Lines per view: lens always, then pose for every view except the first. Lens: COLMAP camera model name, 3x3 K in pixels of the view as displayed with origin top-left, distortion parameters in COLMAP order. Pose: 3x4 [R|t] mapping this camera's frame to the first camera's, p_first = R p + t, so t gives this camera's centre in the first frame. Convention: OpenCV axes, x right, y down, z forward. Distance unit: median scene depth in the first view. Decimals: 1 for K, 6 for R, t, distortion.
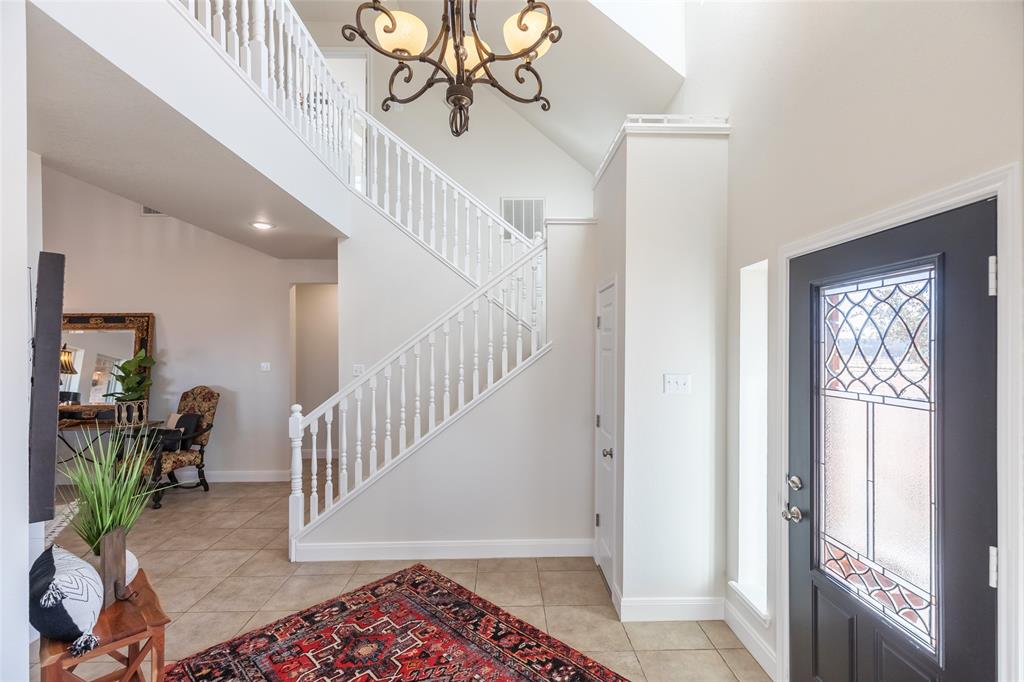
lens RADIAL K [[461.4, 0, 509.0], [0, 461.4, 344.5], [0, 0, 1]] dist [0.007939, -0.000015]
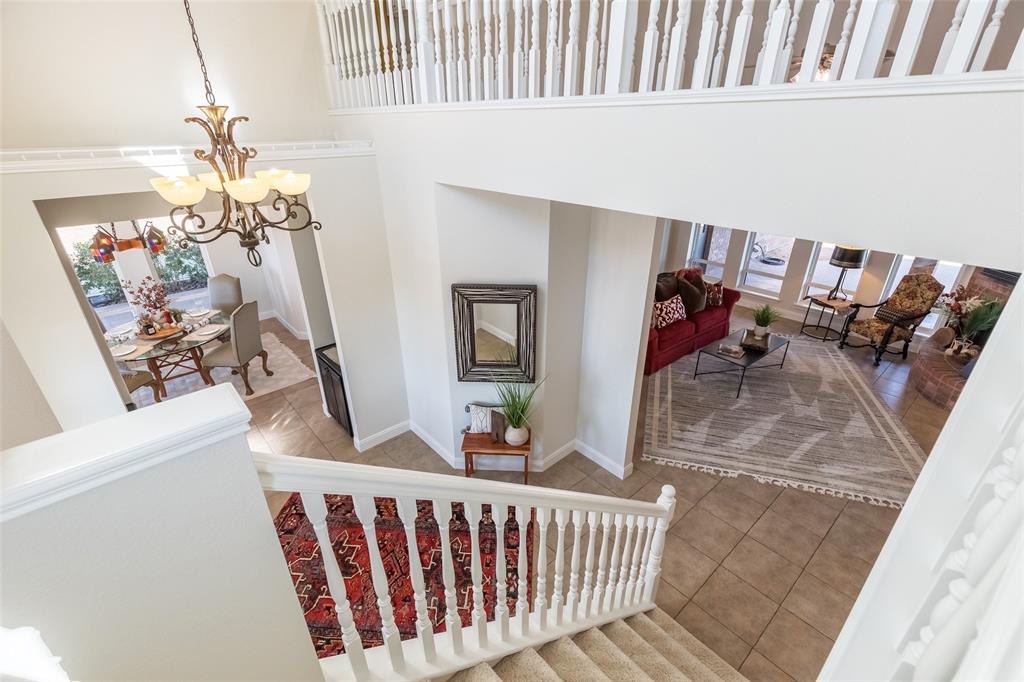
lens RADIAL K [[461.4, 0, 509.0], [0, 461.4, 344.5], [0, 0, 1]] dist [0.007939, -0.000015]
pose [[-0.763765, 0.291355, -0.575999, 0.154576], [0.014053, 0.899632, 0.436423, -0.606482], [0.645342, 0.325230, -0.691201, 1.875001]]
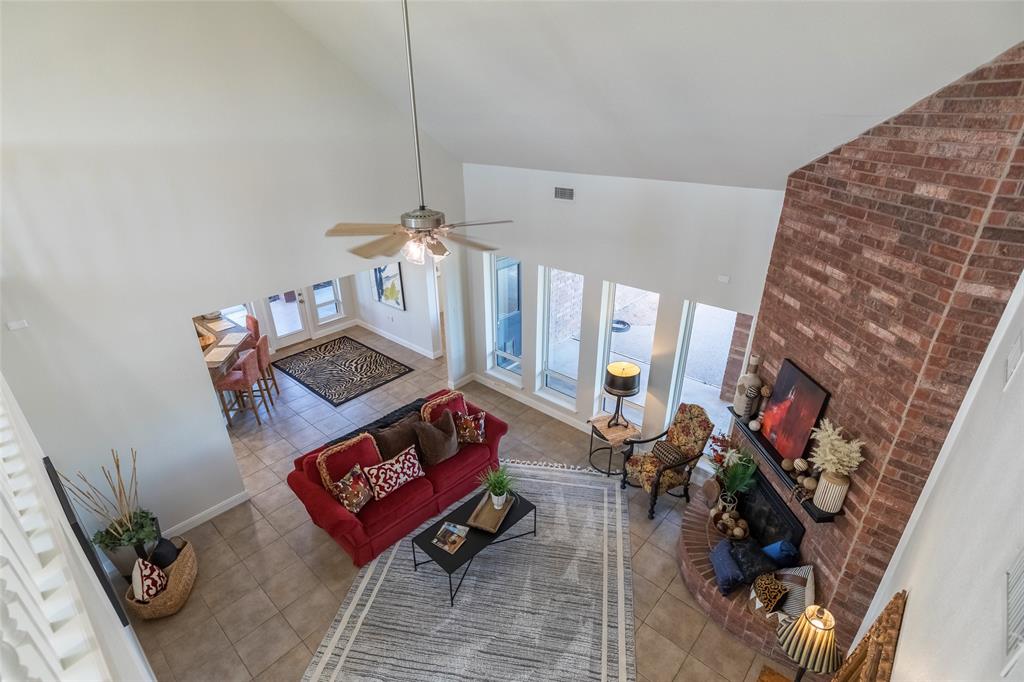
lens RADIAL K [[498.9, 0, 508.1], [0, 498.9, 345.0], [0, 0, 1]] dist [0.001321, 0.000266]
pose [[-0.682157, 0.332503, -0.651232, -1.207515], [0.021755, 0.899463, 0.436455, -1.093795], [0.730882, 0.283563, -0.620809, 2.176288]]
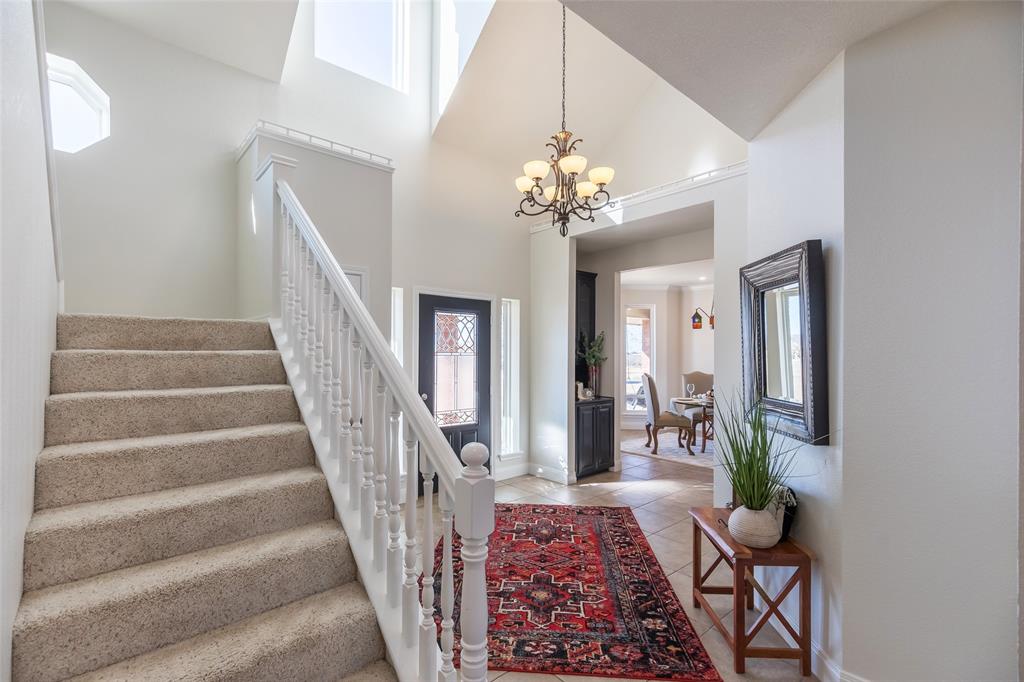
lens RADIAL K [[460.6, 0, 510.7], [0, 460.6, 347.3], [0, 0, 1]] dist [0.007515, 0.000167]
pose [[-0.649182, 0.011638, 0.760544, -1.106335], [-0.005496, 0.999785, -0.019991, 0.089708], [-0.760613, -0.017158, -0.648979, 1.781518]]
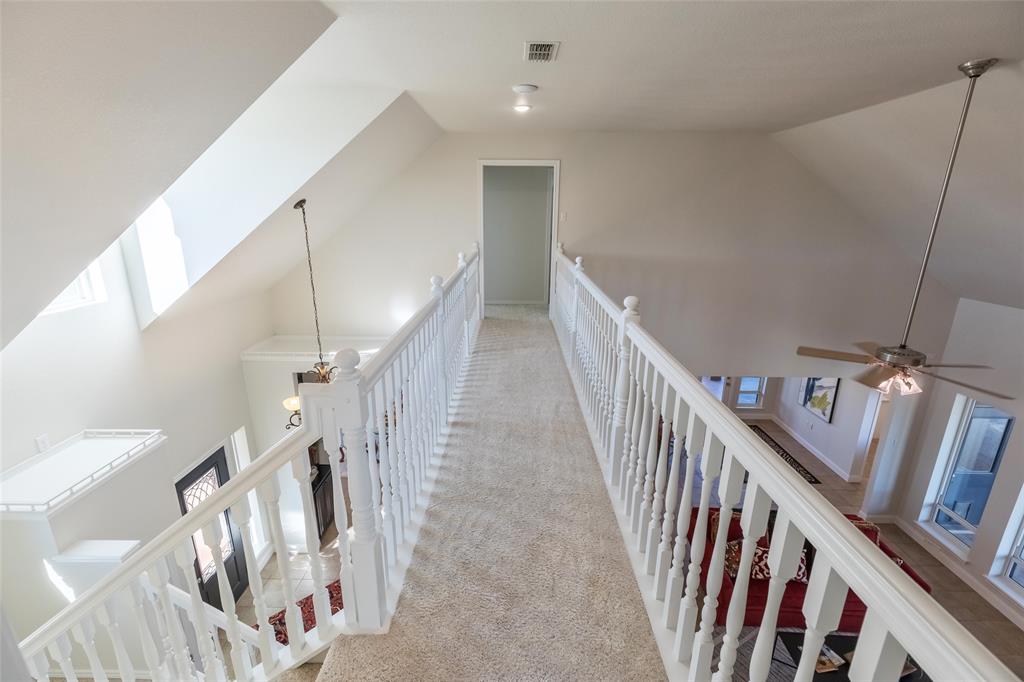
lens RADIAL K [[460.6, 0, 510.7], [0, 460.6, 347.3], [0, 0, 1]] dist [0.007515, 0.000167]
pose [[-0.999549, -0.008350, 0.028859, -0.901629], [0.000170, 0.959012, 0.283365, -1.238801], [-0.030043, 0.283242, -0.958578, 2.448694]]
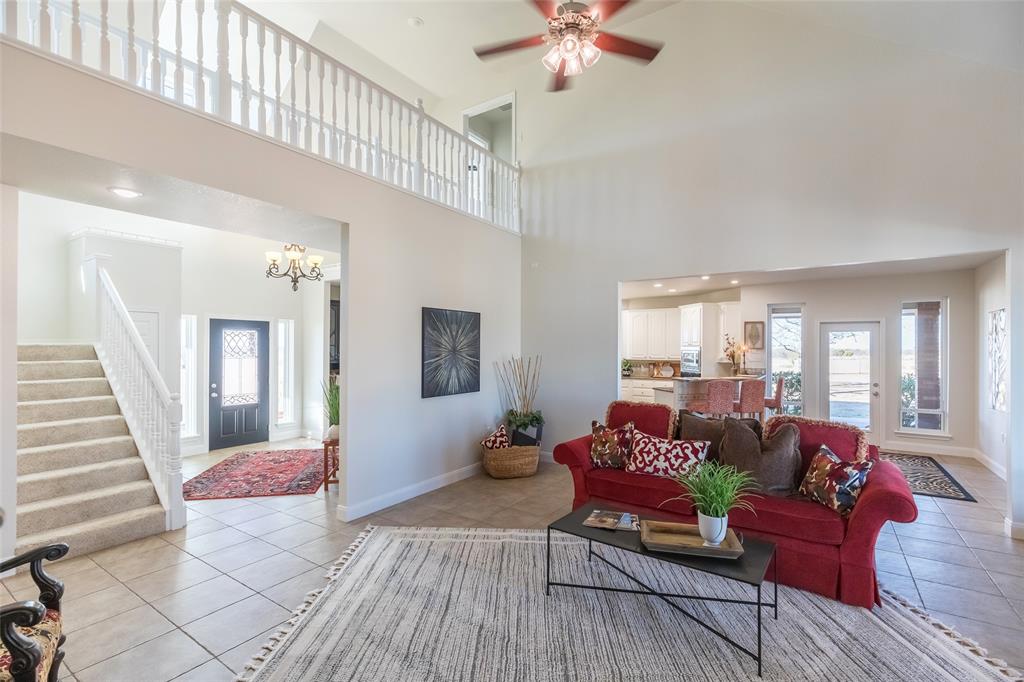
lens RADIAL K [[461.4, 0, 509.0], [0, 461.4, 344.5], [0, 0, 1]] dist [0.007939, -0.000015]
pose [[-0.818918, 0.007957, 0.573855, -2.597008], [0.000046, 0.999905, -0.013799, 0.039032], [-0.573910, -0.011274, -0.818841, 2.137972]]
